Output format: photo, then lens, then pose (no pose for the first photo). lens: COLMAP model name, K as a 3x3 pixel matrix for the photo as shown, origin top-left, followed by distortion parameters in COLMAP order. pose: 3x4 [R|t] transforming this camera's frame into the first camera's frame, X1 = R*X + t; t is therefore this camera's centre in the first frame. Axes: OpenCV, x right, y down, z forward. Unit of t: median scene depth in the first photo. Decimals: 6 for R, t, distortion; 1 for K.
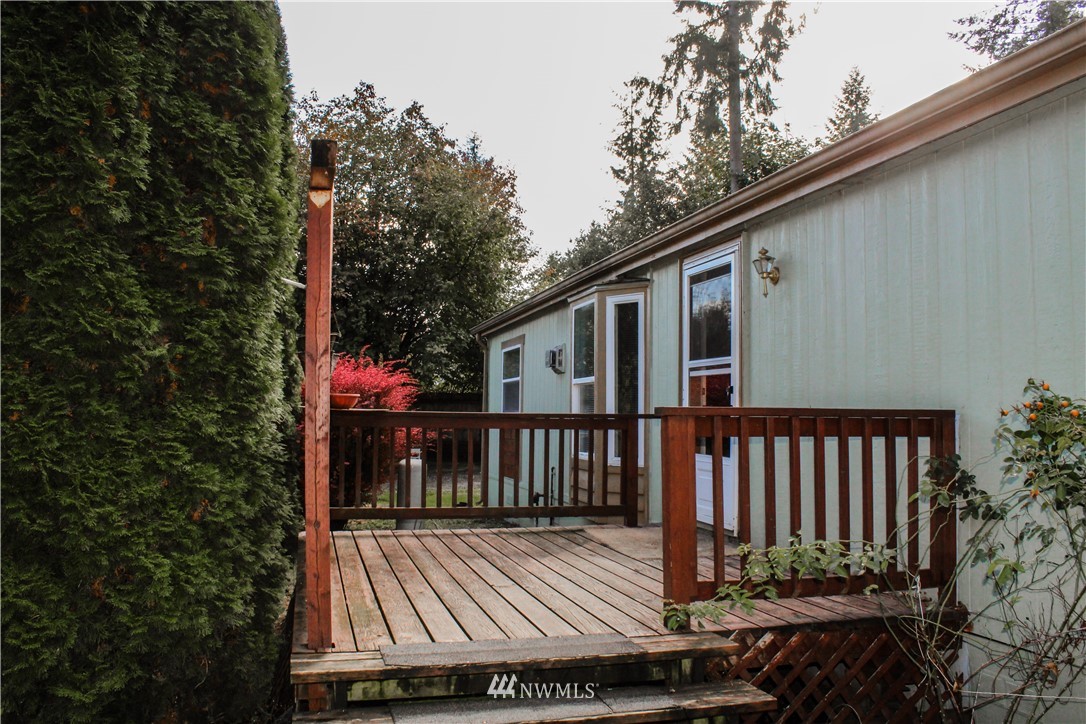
lens RADIAL K [[866.4, 0, 542.6], [0, 866.4, 366.6], [0, 0, 1]] dist [-0.119262, 0.008537]
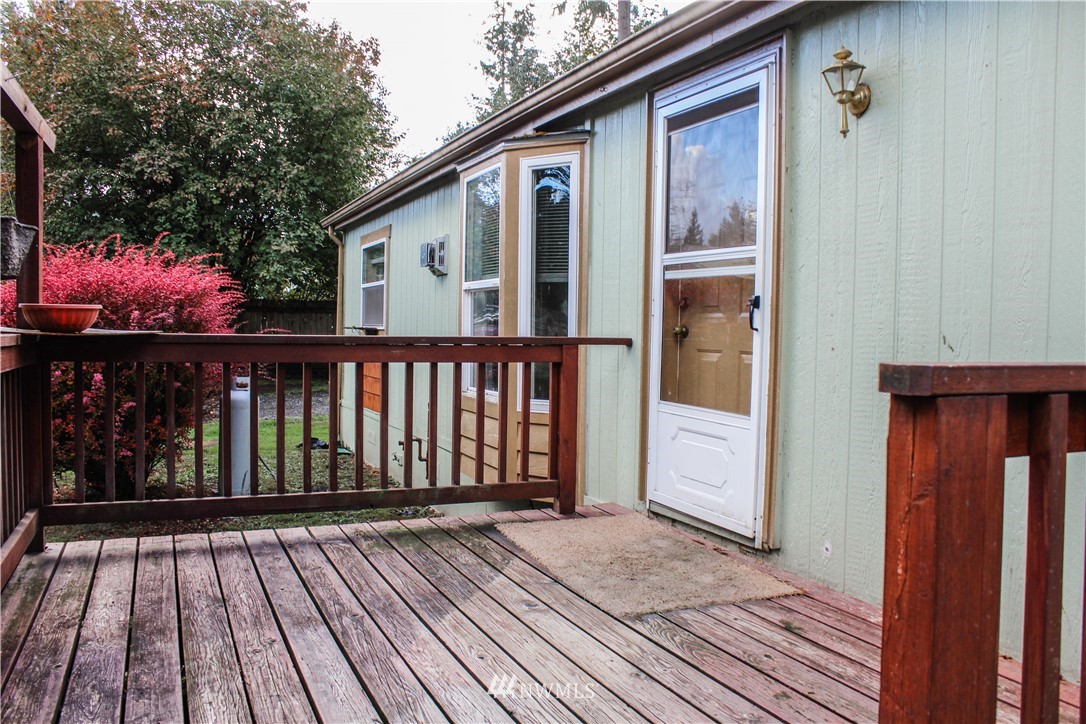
lens RADIAL K [[866.4, 0, 538.3], [0, 866.4, 363.4], [0, 0, 1]] dist [-0.119262, 0.008537]
pose [[0.988175, -0.000686, 0.153331, -0.012306], [-0.015059, 0.994722, 0.101499, 0.007637], [-0.152592, -0.102608, 0.982948, 0.299615]]
